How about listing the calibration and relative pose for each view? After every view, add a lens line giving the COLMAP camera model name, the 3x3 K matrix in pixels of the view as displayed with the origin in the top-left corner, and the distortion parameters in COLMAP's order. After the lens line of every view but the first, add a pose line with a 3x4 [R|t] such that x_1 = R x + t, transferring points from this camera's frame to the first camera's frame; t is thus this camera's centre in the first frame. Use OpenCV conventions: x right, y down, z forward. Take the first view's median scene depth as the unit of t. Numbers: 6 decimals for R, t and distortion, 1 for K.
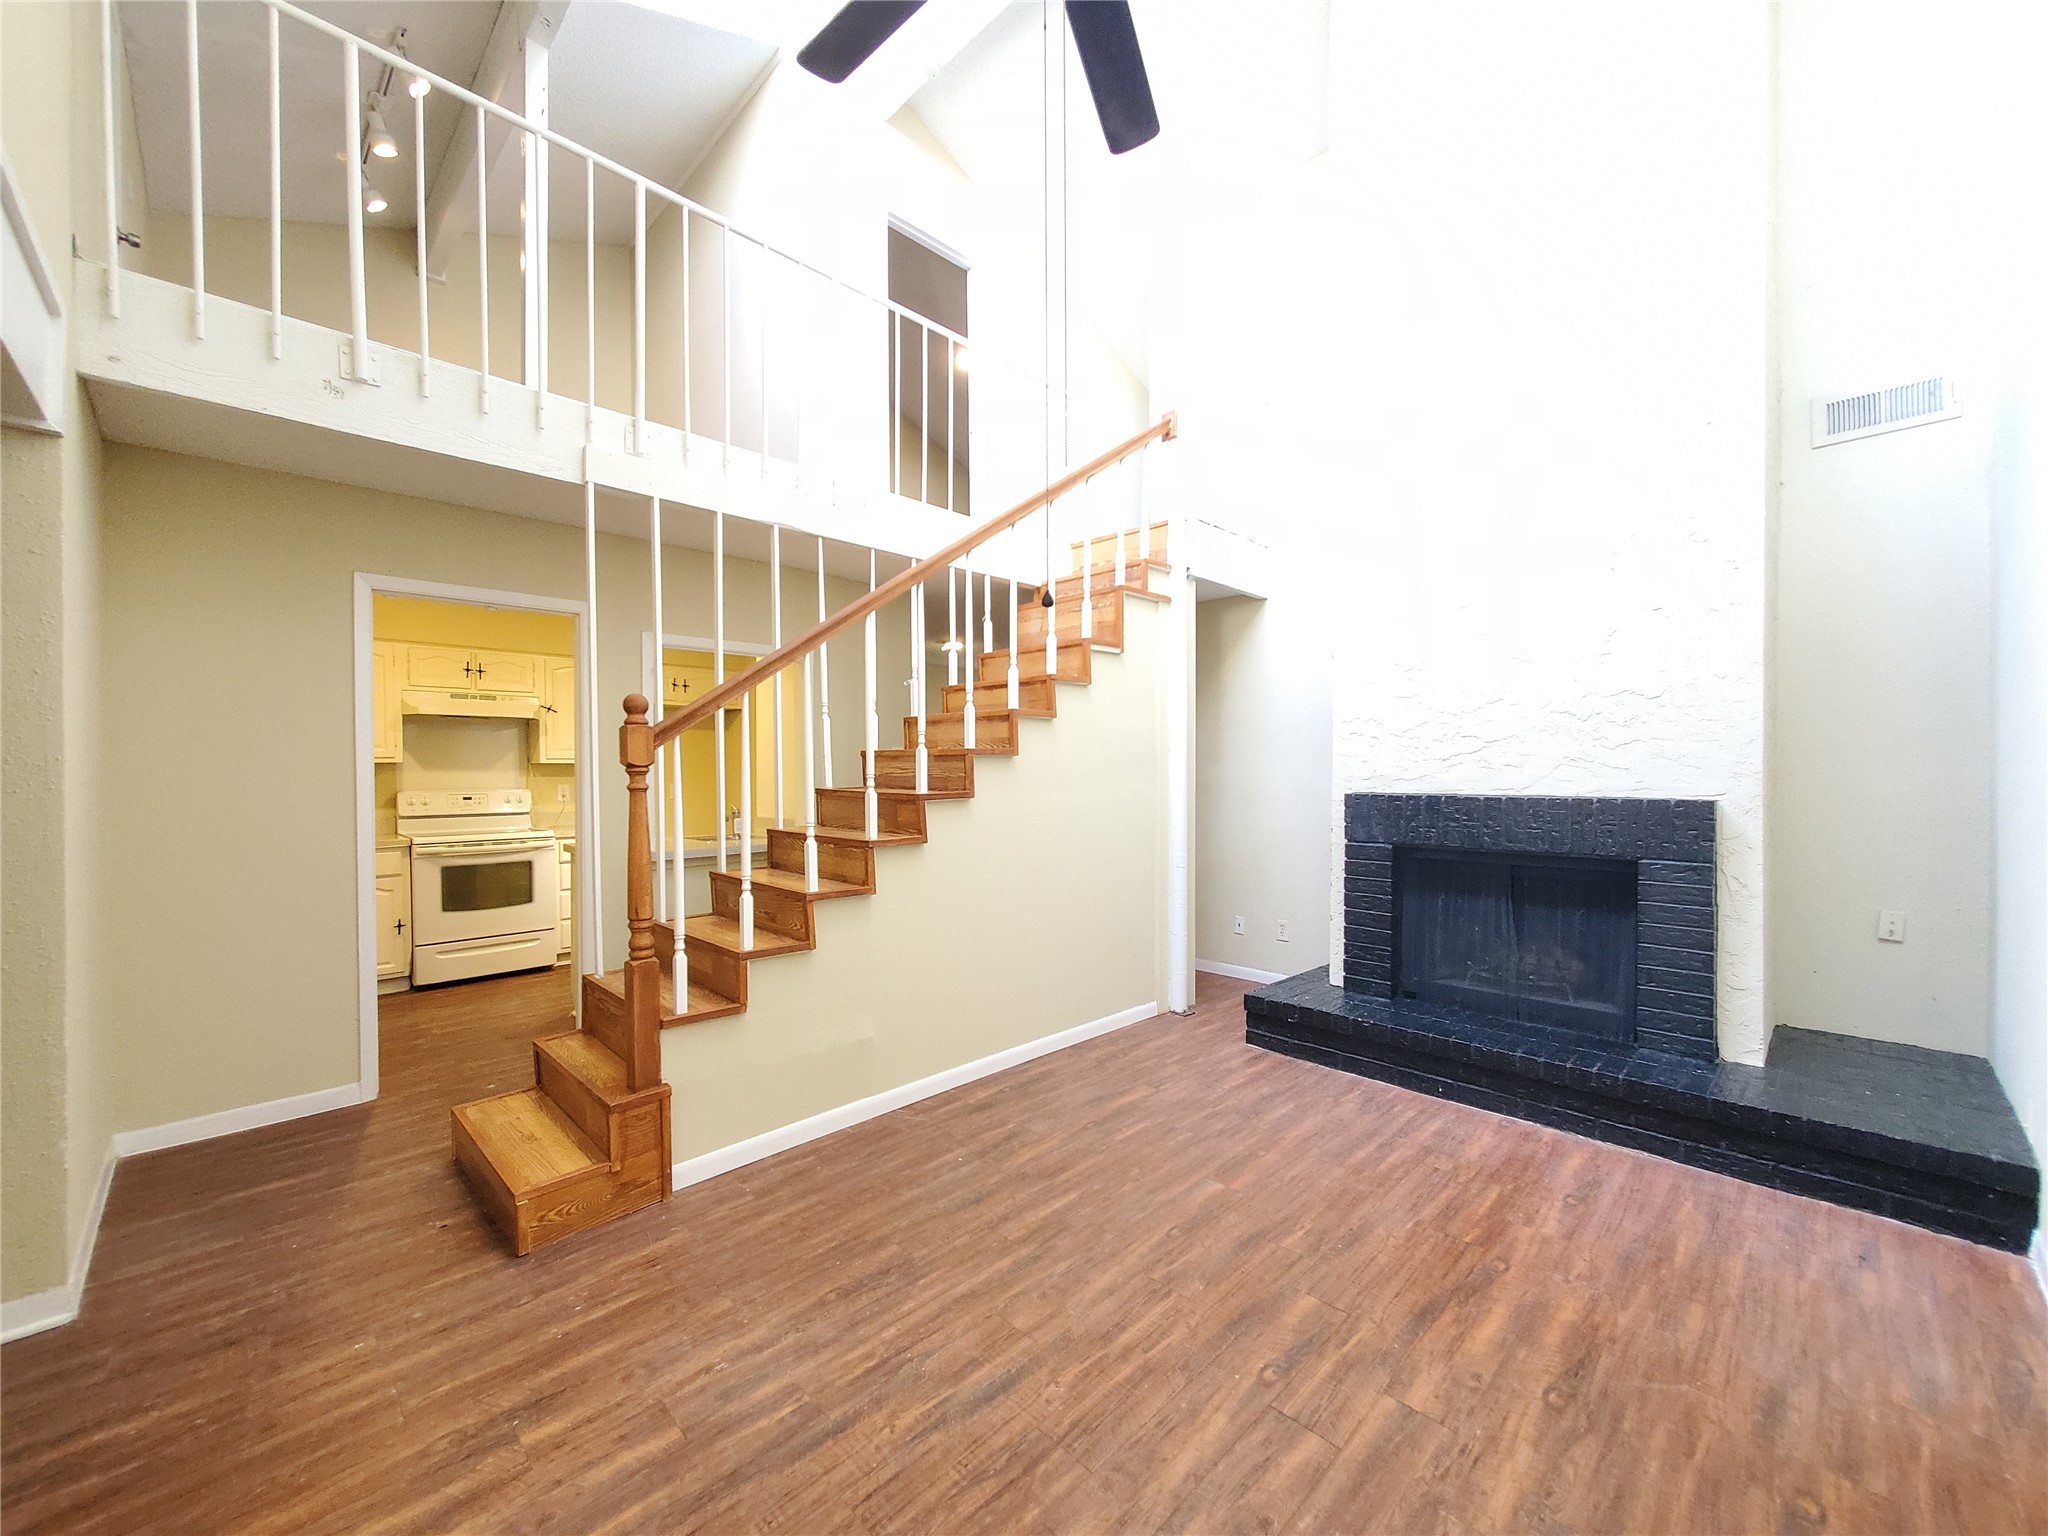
lens RADIAL K [[811.1, 0, 1020.8], [0, 811.1, 784.9], [0, 0, 1]] dist [0.004616, -0.001957]
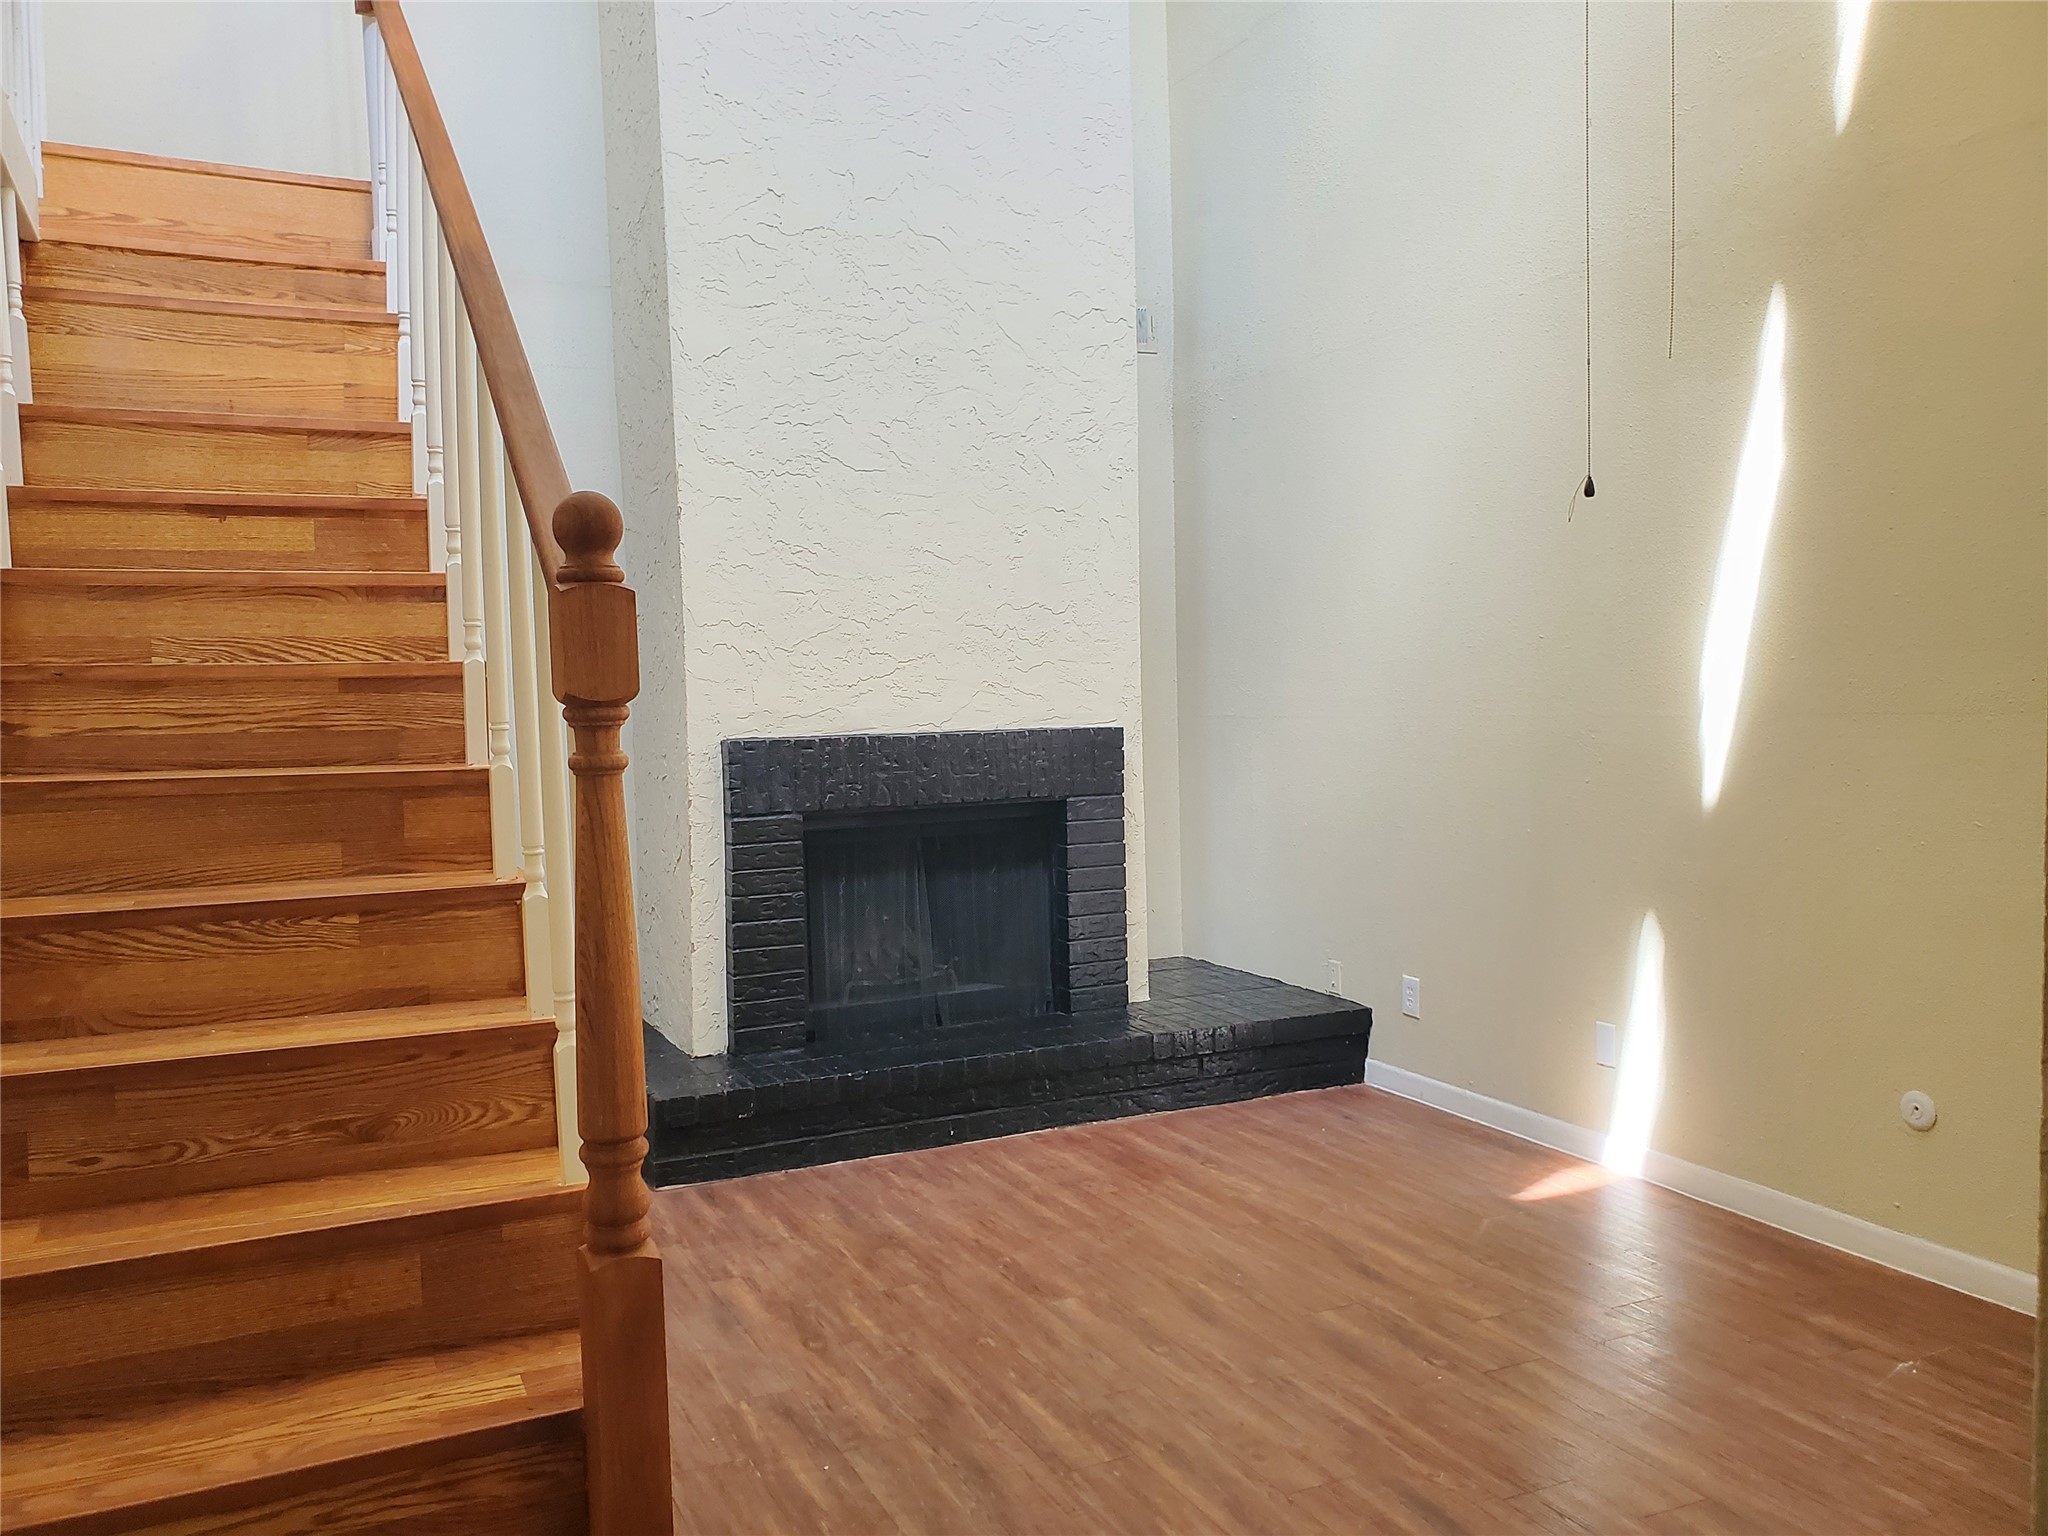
lens RADIAL K [[1601.1, 0, 1019.0], [0, 1601.1, 753.3], [0, 0, 1]] dist [0.001473, 0.033278]
pose [[0.329829, -0.045068, 0.942964, -0.889245], [0.040946, 0.998603, 0.033405, -0.015211], [-0.943152, 0.027593, 0.331213, 0.496732]]
